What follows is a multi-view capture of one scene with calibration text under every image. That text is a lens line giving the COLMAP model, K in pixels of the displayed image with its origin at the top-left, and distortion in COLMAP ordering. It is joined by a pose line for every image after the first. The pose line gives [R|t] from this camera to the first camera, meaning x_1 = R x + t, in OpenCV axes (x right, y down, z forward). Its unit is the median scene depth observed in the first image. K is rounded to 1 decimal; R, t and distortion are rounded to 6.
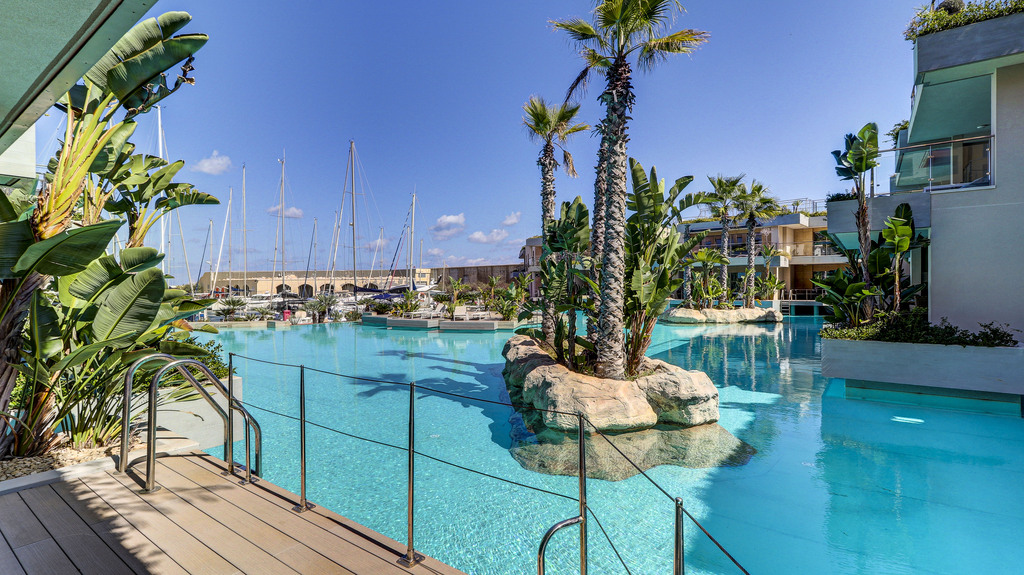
lens RADIAL K [[480.5, 0, 512.0], [0, 480.5, 287.5], [0, 0, 1]] dist [0.001640, 0.000246]
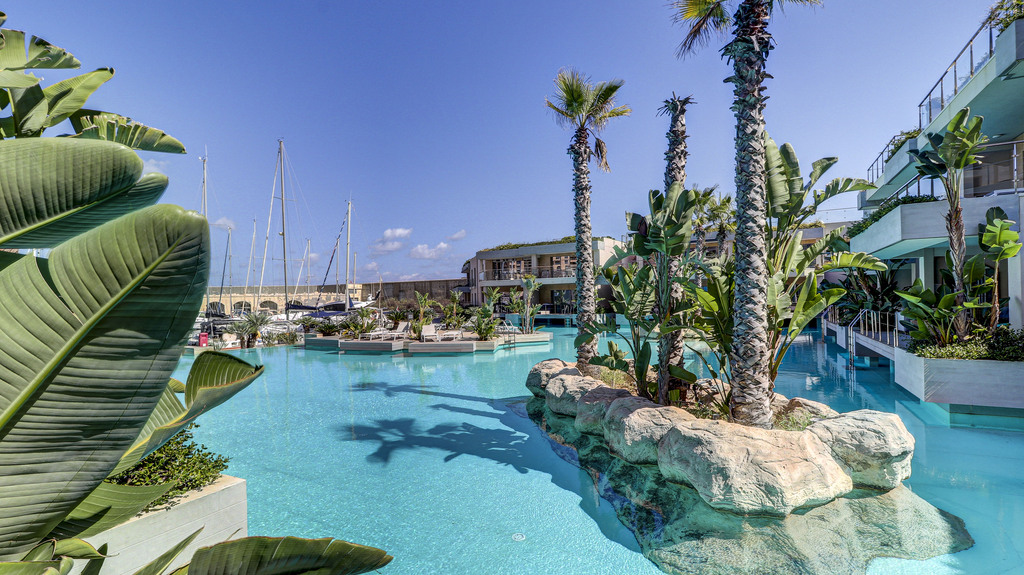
lens RADIAL K [[477.2, 0, 516.0], [0, 477.2, 298.2], [0, 0, 1]] dist [-0.000981, -0.000250]
pose [[0.986035, -0.006747, 0.166402, -0.226304], [0.008482, 0.999917, -0.009722, -0.000276], [-0.166323, 0.010998, 0.986010, 0.278889]]
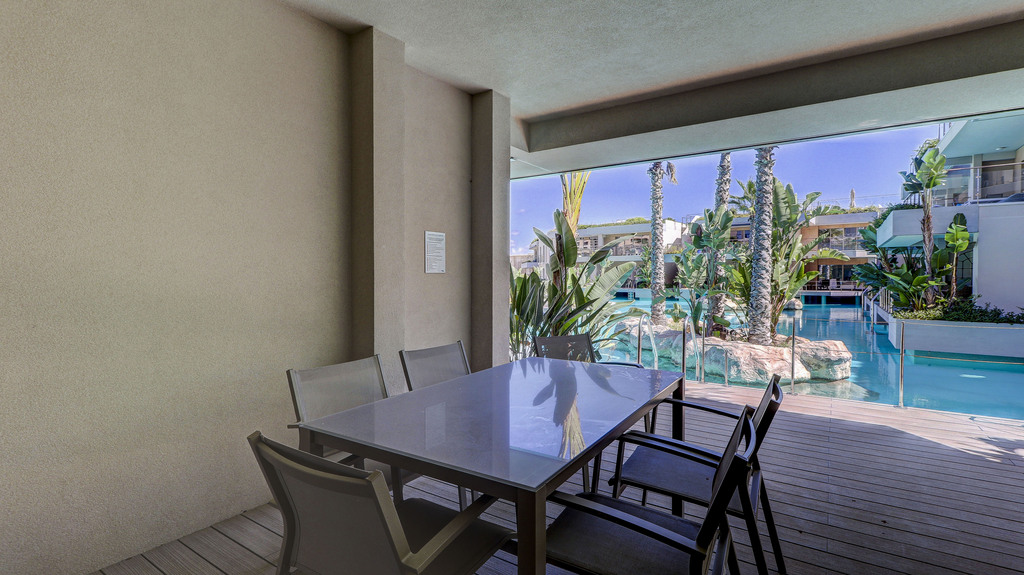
lens RADIAL K [[474.5, 0, 513.0], [0, 474.5, 284.3], [0, 0, 1]] dist [0.000701, -0.000367]
pose [[0.998814, 0.007673, 0.048086, -0.436396], [-0.008378, 0.999860, 0.014489, 0.004921], [-0.047968, -0.014875, 0.998738, -0.206895]]
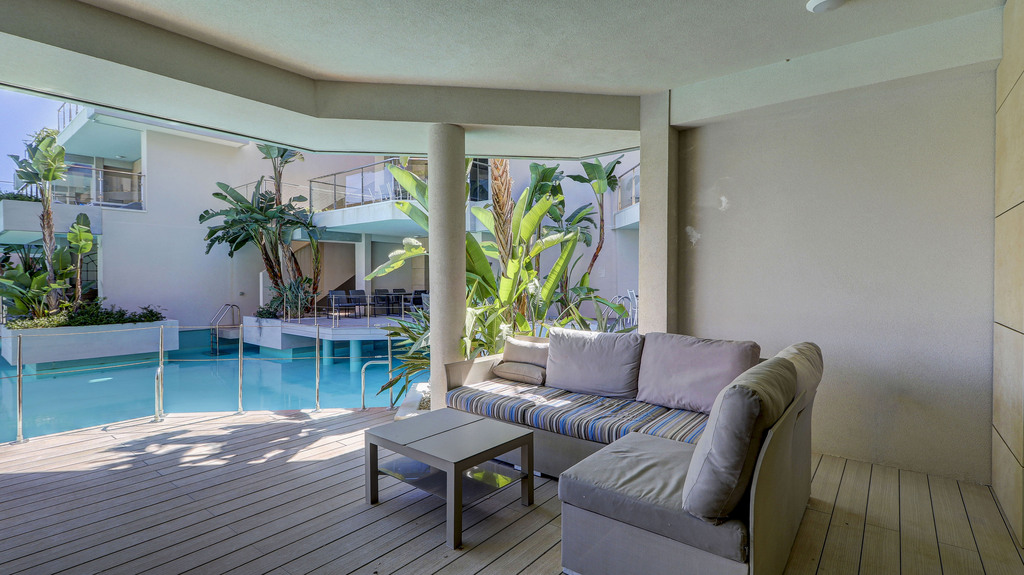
lens RADIAL K [[476.9, 0, 545.7], [0, 476.9, 283.6], [0, 0, 1]] dist [0.002029, -0.006818]
pose [[-0.003492, -0.004672, 0.999983, -0.409218], [0.004430, 0.999979, 0.004687, 0.004142], [-0.999984, 0.004447, -0.003472, -0.178532]]
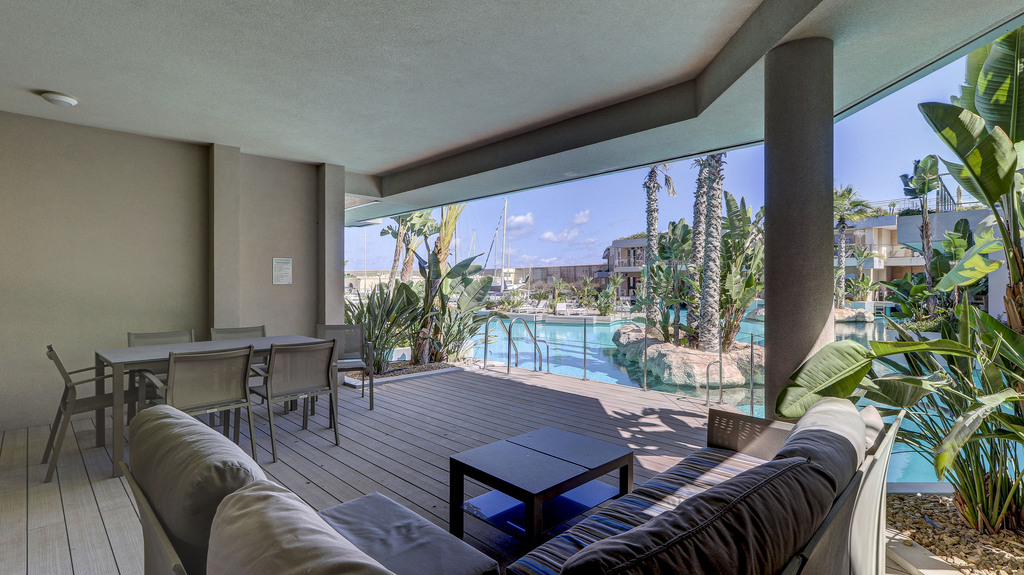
lens RADIAL K [[486.3, 0, 514.6], [0, 486.3, 285.4], [0, 0, 1]] dist [0.000738, 0.000230]
pose [[0.989137, 0.007104, -0.146827, -0.115962], [-0.007574, 0.999968, -0.002643, 0.002894], [0.146803, 0.003726, 0.989159, -0.373458]]
